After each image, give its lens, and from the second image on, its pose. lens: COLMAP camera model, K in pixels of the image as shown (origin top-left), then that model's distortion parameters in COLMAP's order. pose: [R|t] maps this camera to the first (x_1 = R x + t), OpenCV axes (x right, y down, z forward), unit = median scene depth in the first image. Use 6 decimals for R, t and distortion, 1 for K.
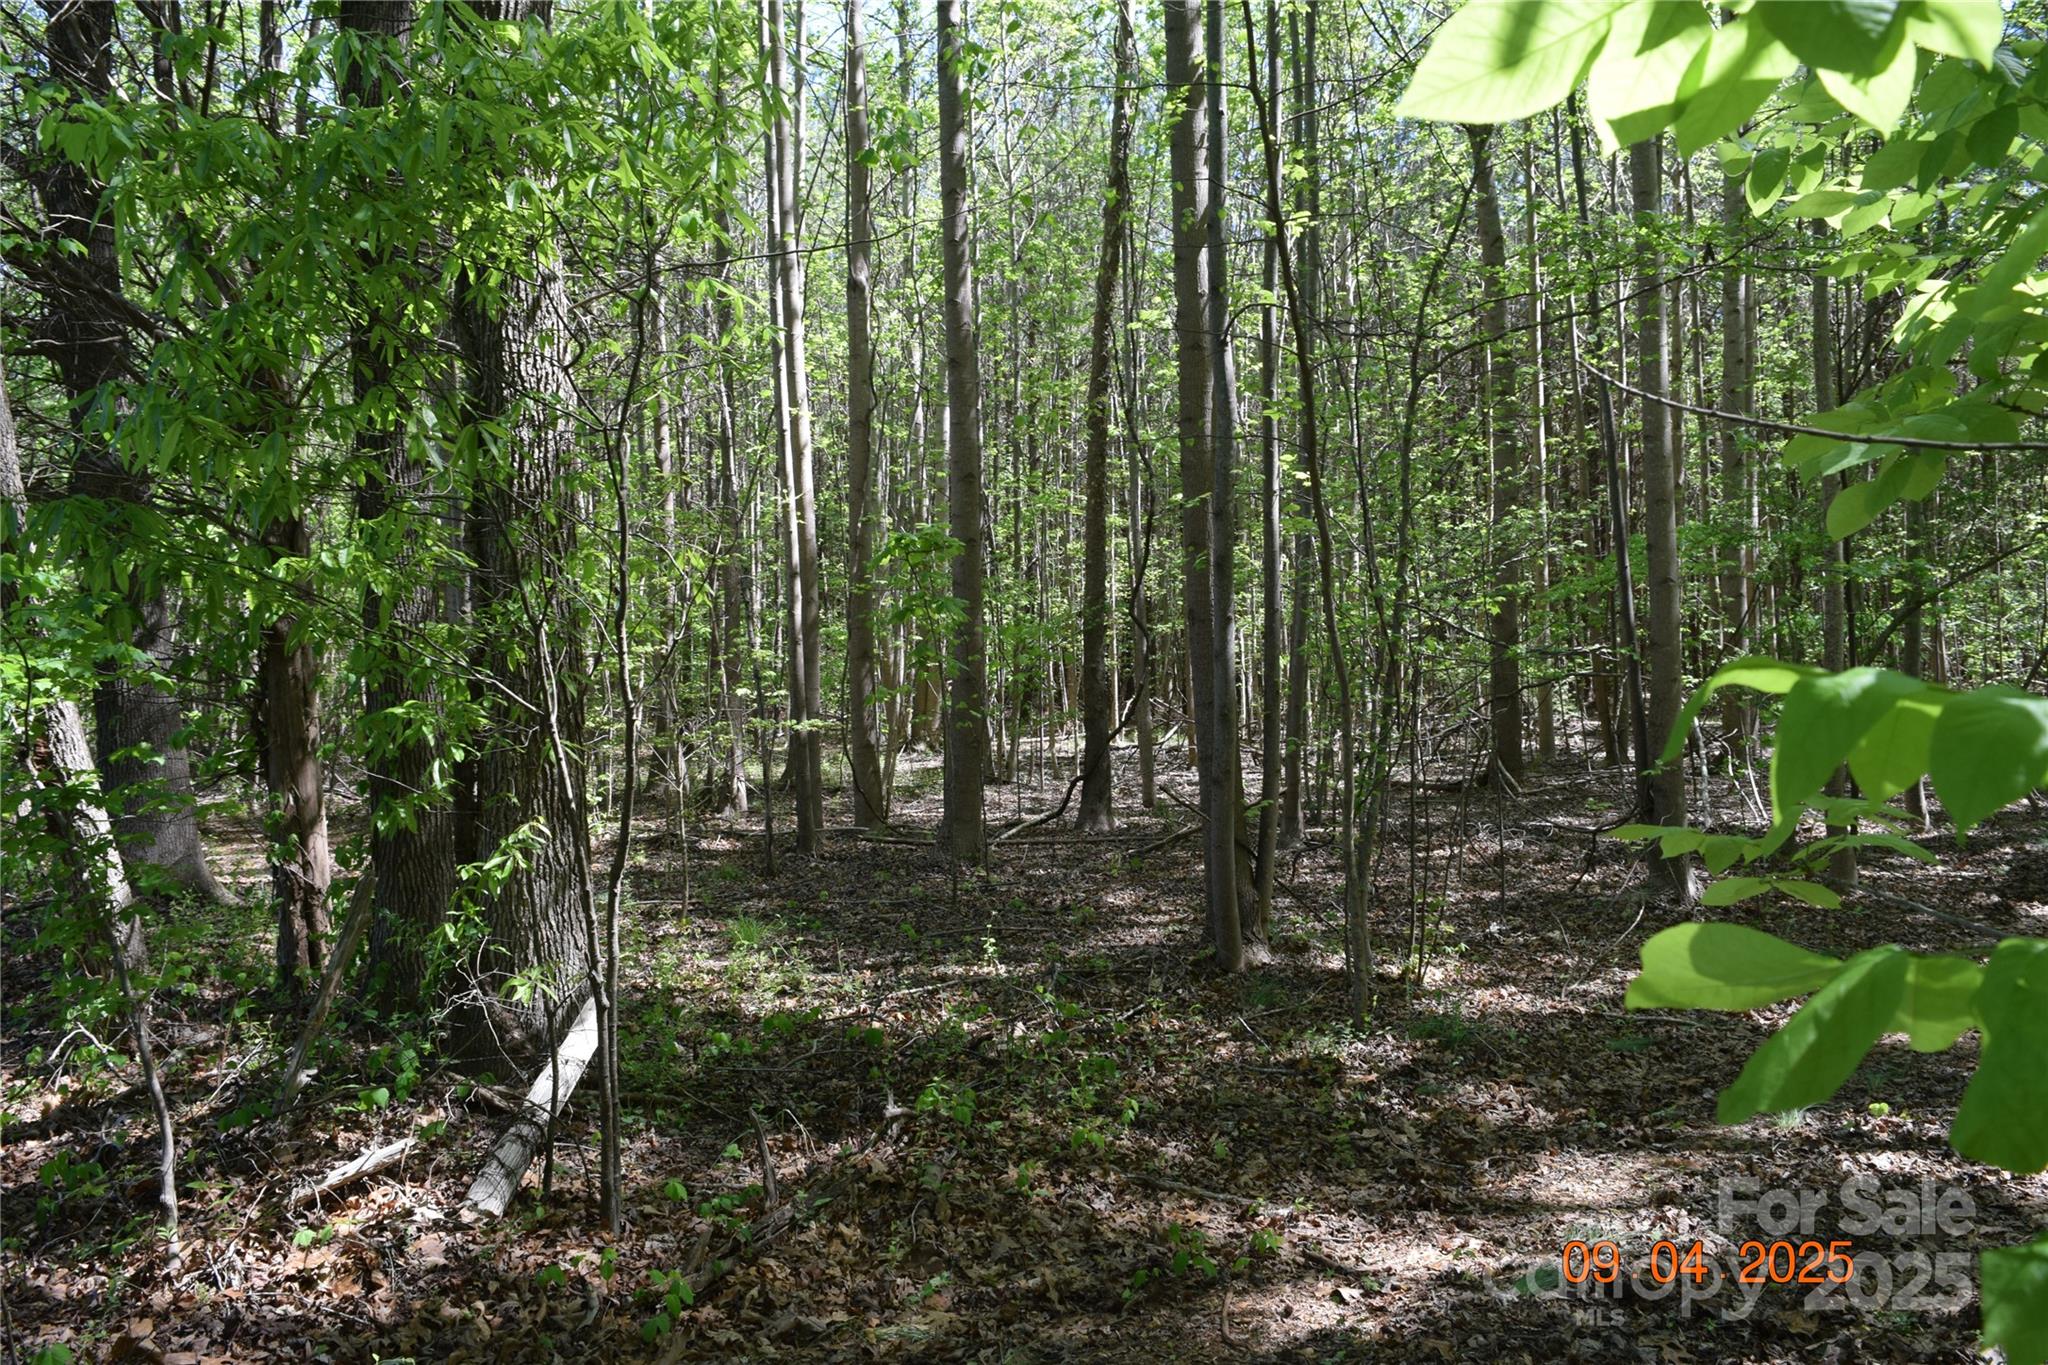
lens RADIAL K [[1588.0, 0, 1024.5], [0, 1588.0, 680.0], [0, 0, 1]] dist [-0.015726, -0.001256]
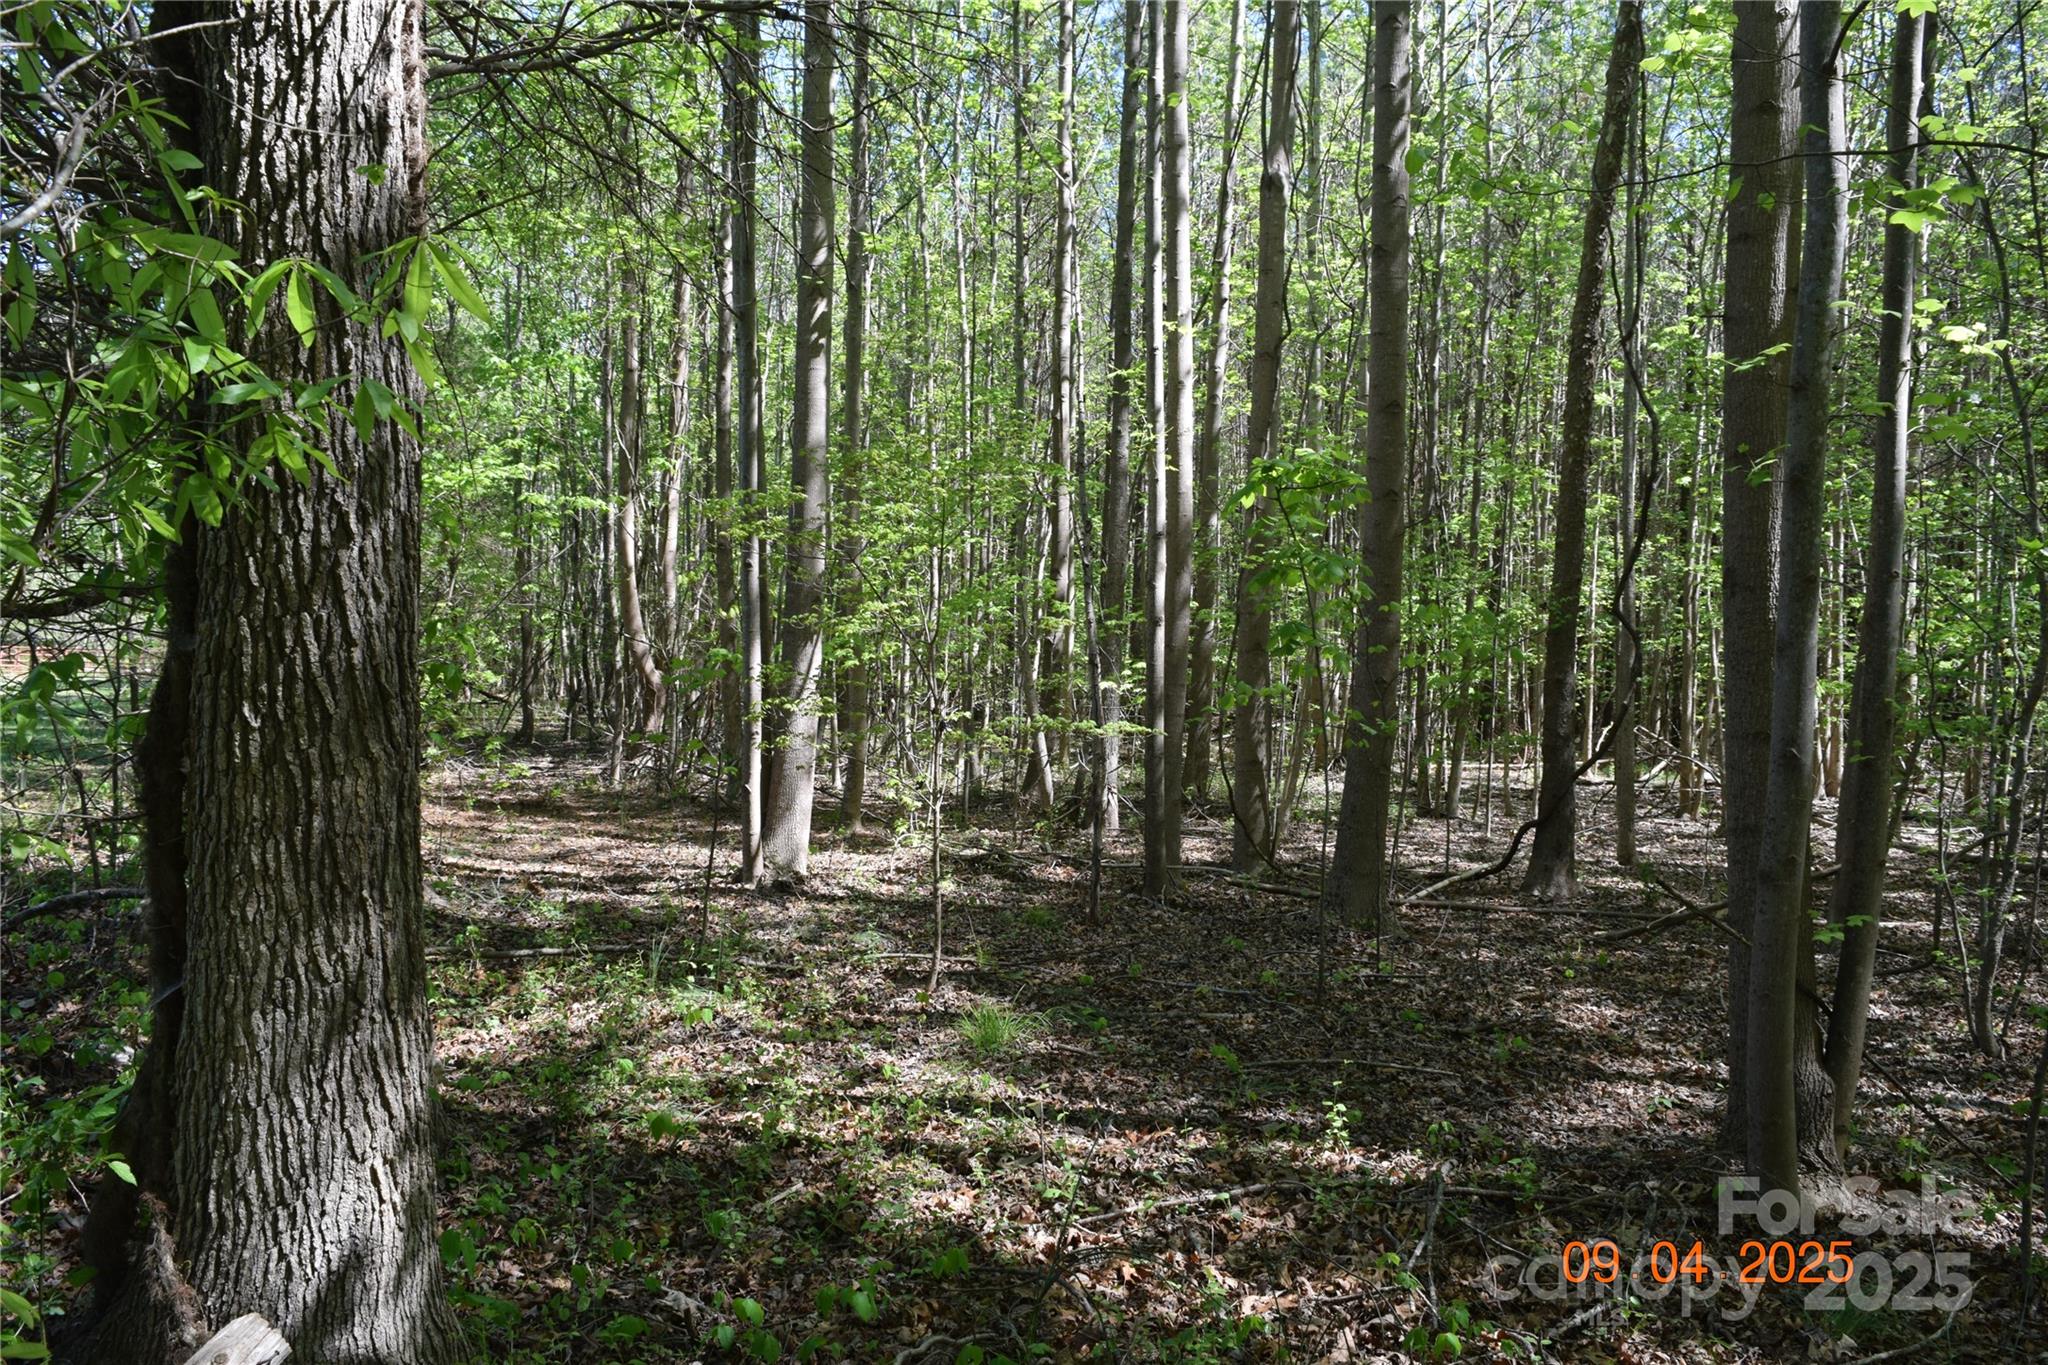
lens RADIAL K [[1588.0, 0, 1023.3], [0, 1588.0, 682.2], [0, 0, 1]] dist [-0.015726, -0.001256]
pose [[0.957415, 0.054077, -0.283605, 0.012229], [-0.054997, 0.998475, 0.004724, 0.003960], [0.283428, 0.011075, 0.958930, 0.188587]]
